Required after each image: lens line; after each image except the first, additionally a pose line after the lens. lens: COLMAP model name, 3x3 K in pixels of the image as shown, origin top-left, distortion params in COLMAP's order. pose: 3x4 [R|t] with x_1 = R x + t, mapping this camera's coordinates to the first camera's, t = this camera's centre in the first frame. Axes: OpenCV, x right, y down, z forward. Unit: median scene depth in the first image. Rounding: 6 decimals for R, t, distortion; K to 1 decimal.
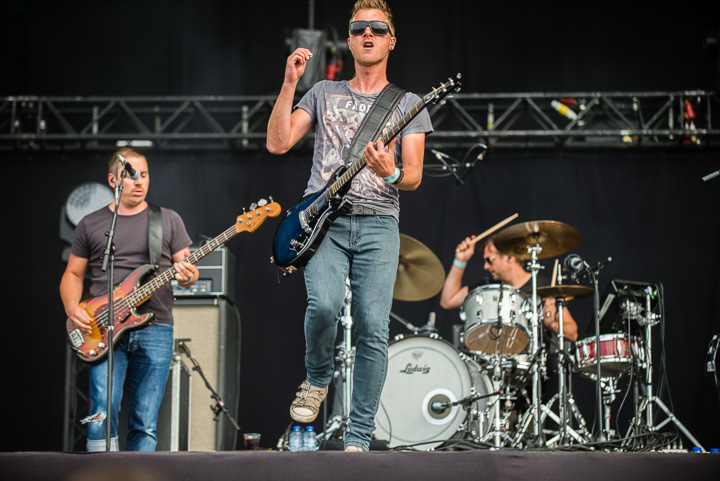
lens RADIAL K [[2572.9, 0, 360.2], [0, 2572.9, 223.8], [0, 0, 1]] dist [0.521399, 0.102174]
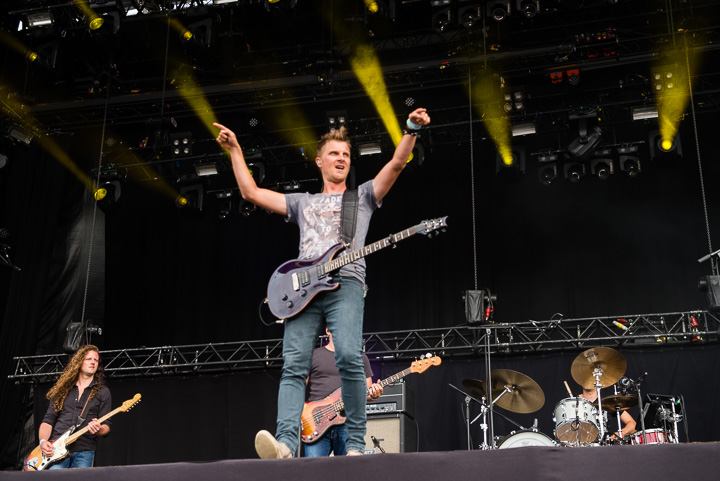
lens RADIAL K [[1082.6, 0, 364.9], [0, 1082.6, 241.7], [0, 0, 1]] dist [0.184140, 0.110421]
pose [[0.984676, -0.069745, -0.159839, 0.039422], [0.036331, 0.978477, -0.203134, 0.061042], [0.170567, 0.194214, 0.966017, 0.299135]]
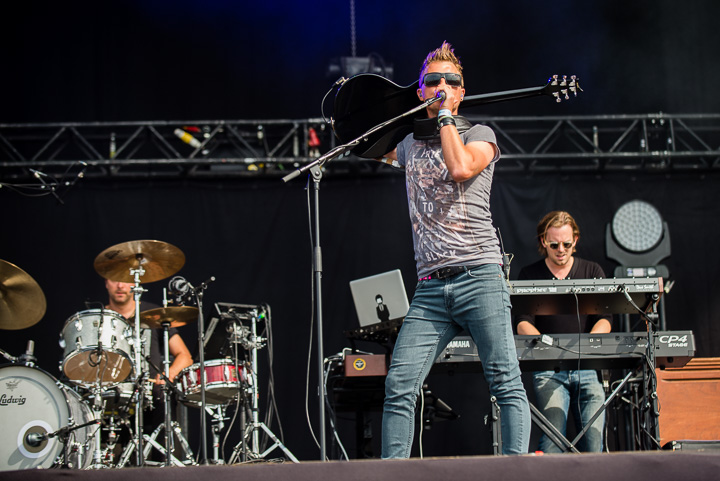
lens RADIAL K [[2480.5, 0, 360.0], [0, 2480.5, 240.5], [0, 0, 1]] dist [-0.031687, 1.070007]
pose [[0.992288, -0.011740, 0.123399, 0.036058], [0.014016, 0.999747, -0.017585, 0.015554], [-0.123162, 0.019179, 0.992201, 0.085210]]
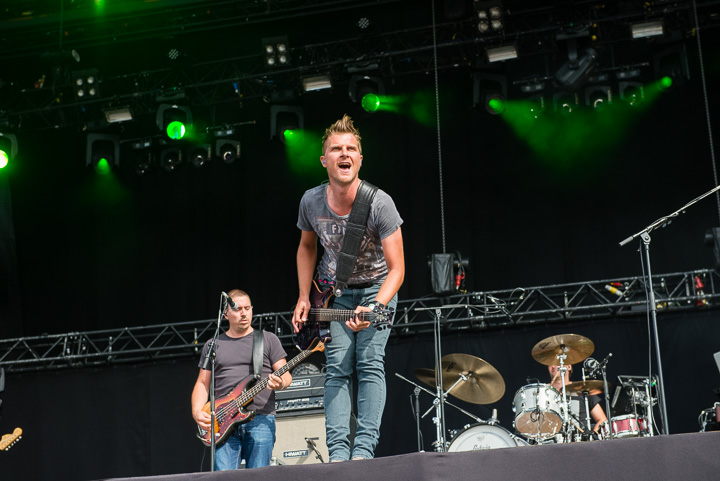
lens RADIAL K [[1392.7, 0, 360.0], [0, 1392.7, 240.5], [0, 0, 1]] dist [0.056620, 0.556167]
pose [[0.983105, -0.093758, -0.157205, 0.083791], [0.069041, 0.985355, -0.155914, 0.057119], [0.169521, 0.142426, 0.975181, 0.237513]]
